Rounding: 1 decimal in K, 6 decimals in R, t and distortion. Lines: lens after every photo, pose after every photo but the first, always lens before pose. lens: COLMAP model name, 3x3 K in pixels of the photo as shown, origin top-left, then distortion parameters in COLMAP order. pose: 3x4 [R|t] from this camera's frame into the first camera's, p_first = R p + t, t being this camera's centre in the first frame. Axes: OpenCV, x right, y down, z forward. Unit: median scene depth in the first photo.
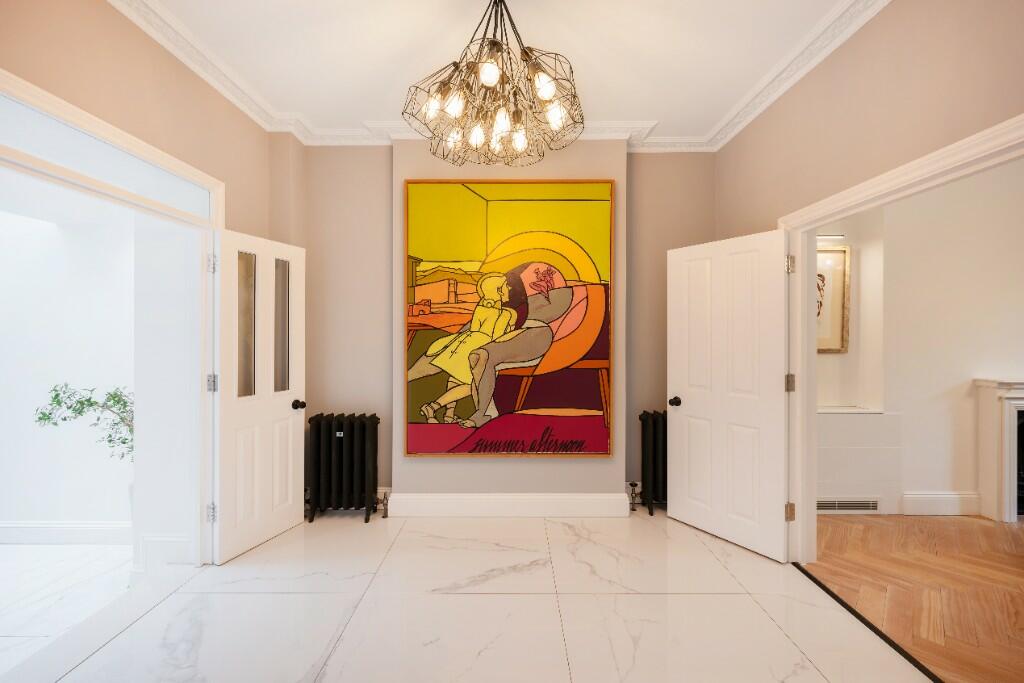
lens RADIAL K [[398.6, 0, 512.0], [0, 398.6, 342.4], [0, 0, 1]] dist [-0.000761, -0.000059]
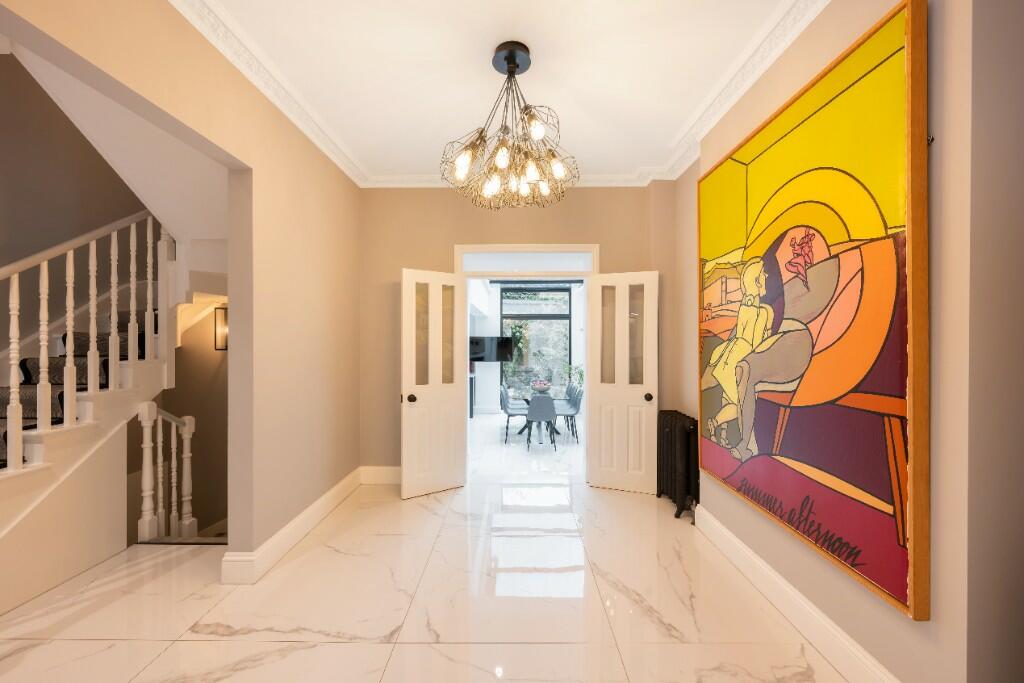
lens RADIAL K [[406.6, 0, 511.0], [0, 406.6, 350.5], [0, 0, 1]] dist [-0.000648, -0.000063]
pose [[-0.009829, 0.024562, -0.999650, 0.712868], [-0.014803, 0.999585, 0.024706, -0.016183], [0.999842, 0.015041, -0.009461, 0.559581]]
